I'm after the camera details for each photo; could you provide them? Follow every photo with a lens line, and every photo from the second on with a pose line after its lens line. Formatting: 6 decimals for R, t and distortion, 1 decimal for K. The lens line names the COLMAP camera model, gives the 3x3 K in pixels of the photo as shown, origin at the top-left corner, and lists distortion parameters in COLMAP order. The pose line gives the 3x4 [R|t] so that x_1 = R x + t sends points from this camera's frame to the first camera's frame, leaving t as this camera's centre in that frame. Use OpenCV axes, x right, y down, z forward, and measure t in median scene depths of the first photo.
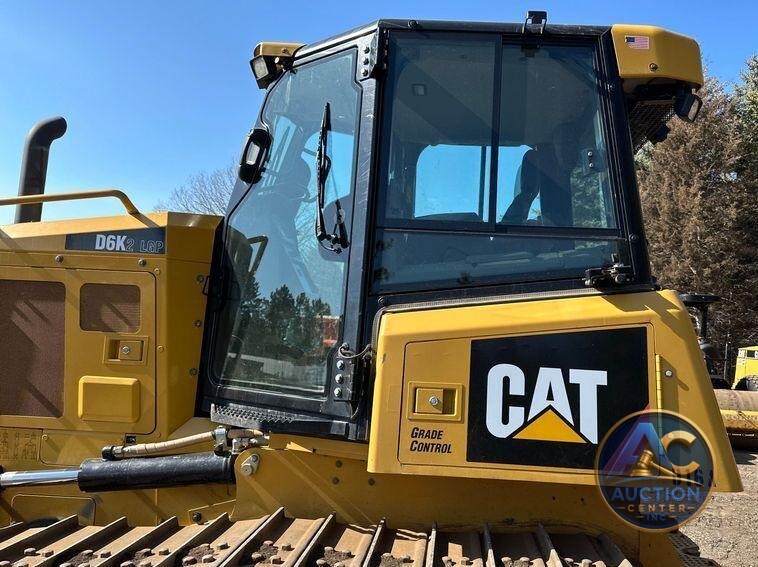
lens RADIAL K [[639.5, 0, 447.9], [0, 639.5, 278.6], [0, 0, 1]] dist [0.076996, -0.100342]
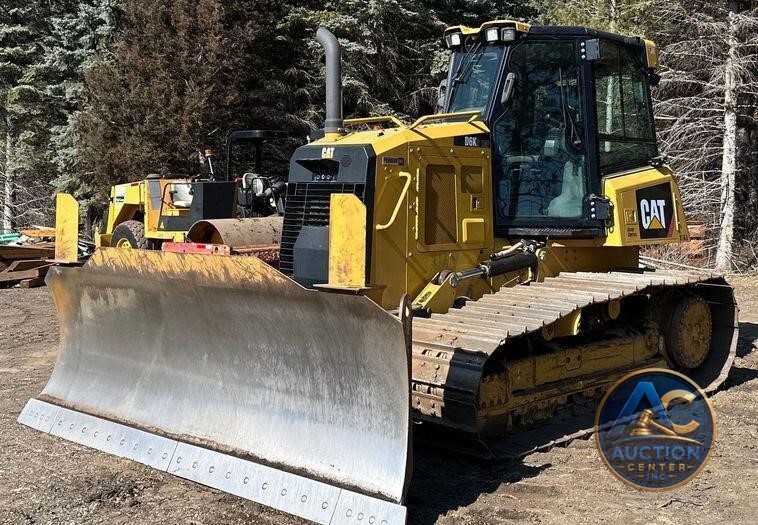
lens RADIAL K [[927.3, 0, 403.0], [0, 927.3, 261.5], [0, 0, 1]] dist [0.151833, -0.019890]
pose [[0.667587, -0.096390, 0.738266, -2.699518], [-0.048956, 0.983755, 0.172711, -0.172452], [-0.742920, -0.151442, 0.652024, -0.565855]]
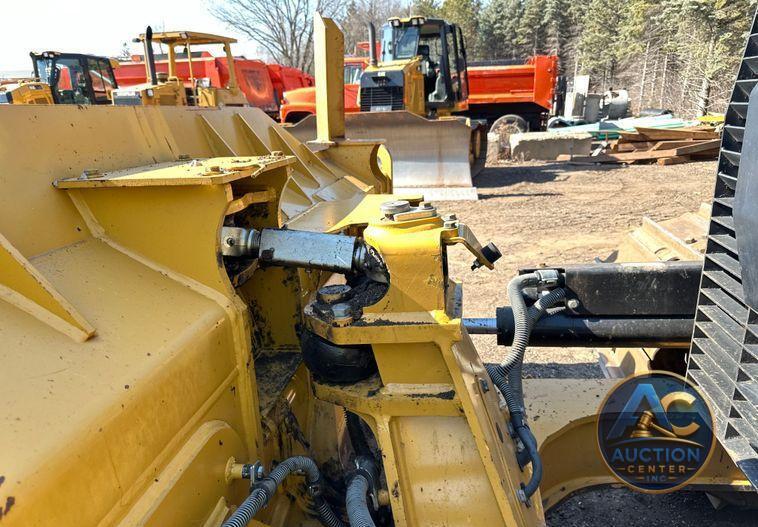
lens RADIAL K [[545.1, 0, 383.4], [0, 545.1, 287.7], [0, 0, 1]] dist [0.005188, -0.002386]
pose [[0.987934, -0.043437, -0.148660, -1.239381], [0.099599, 0.913244, 0.395052, 0.190008], [0.118603, -0.405091, 0.906551, 0.893324]]
